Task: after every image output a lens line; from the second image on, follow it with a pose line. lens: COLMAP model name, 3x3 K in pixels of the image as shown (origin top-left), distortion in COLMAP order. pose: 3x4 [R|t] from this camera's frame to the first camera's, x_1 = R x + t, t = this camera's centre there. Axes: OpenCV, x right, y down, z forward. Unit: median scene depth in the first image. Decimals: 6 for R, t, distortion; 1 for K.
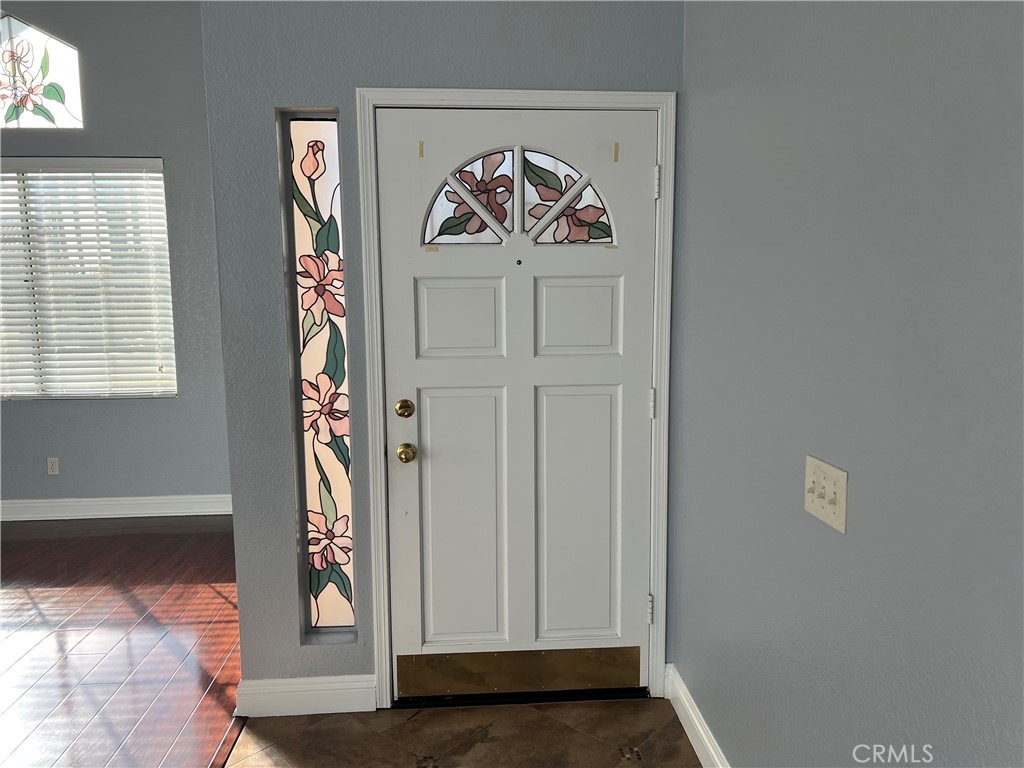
lens RADIAL K [[771.5, 0, 514.0], [0, 771.5, 389.0], [0, 0, 1]] dist [0.058079, -0.067679]
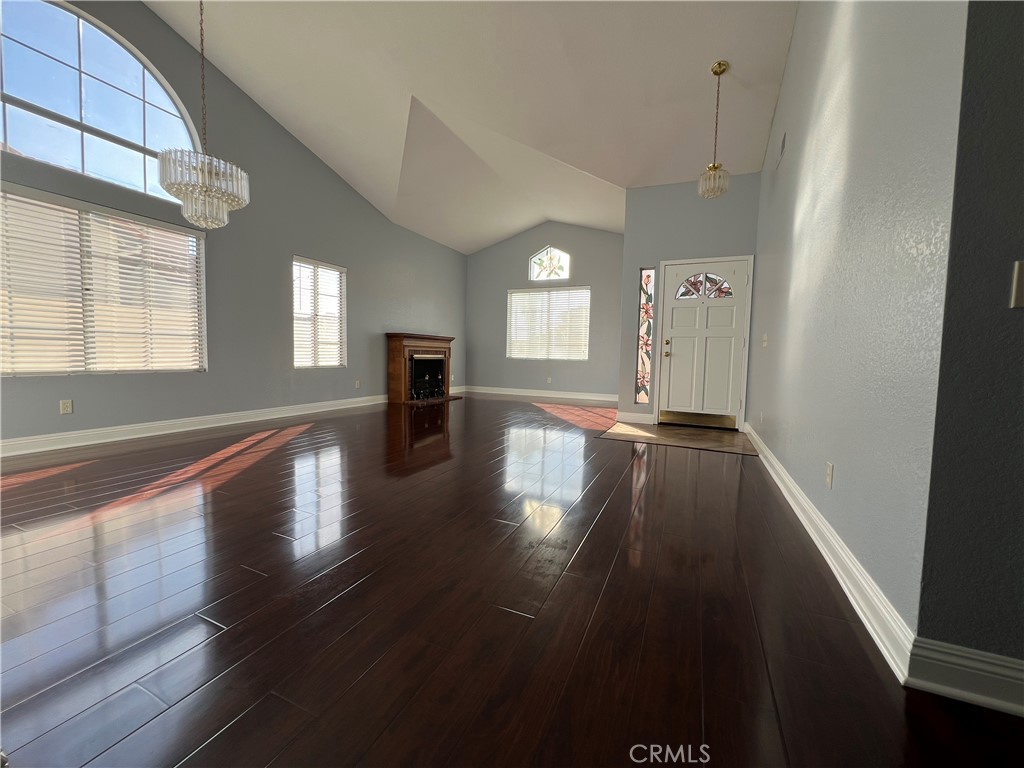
lens RADIAL K [[409.6, 0, 508.9], [0, 409.6, 379.6], [0, 0, 1]] dist [-0.000786, 0.000322]
pose [[0.879067, 0.056726, -0.473312, 0.133004], [-0.092841, 0.994255, -0.053270, 0.376733], [0.467571, 0.090771, 0.879283, -1.084549]]
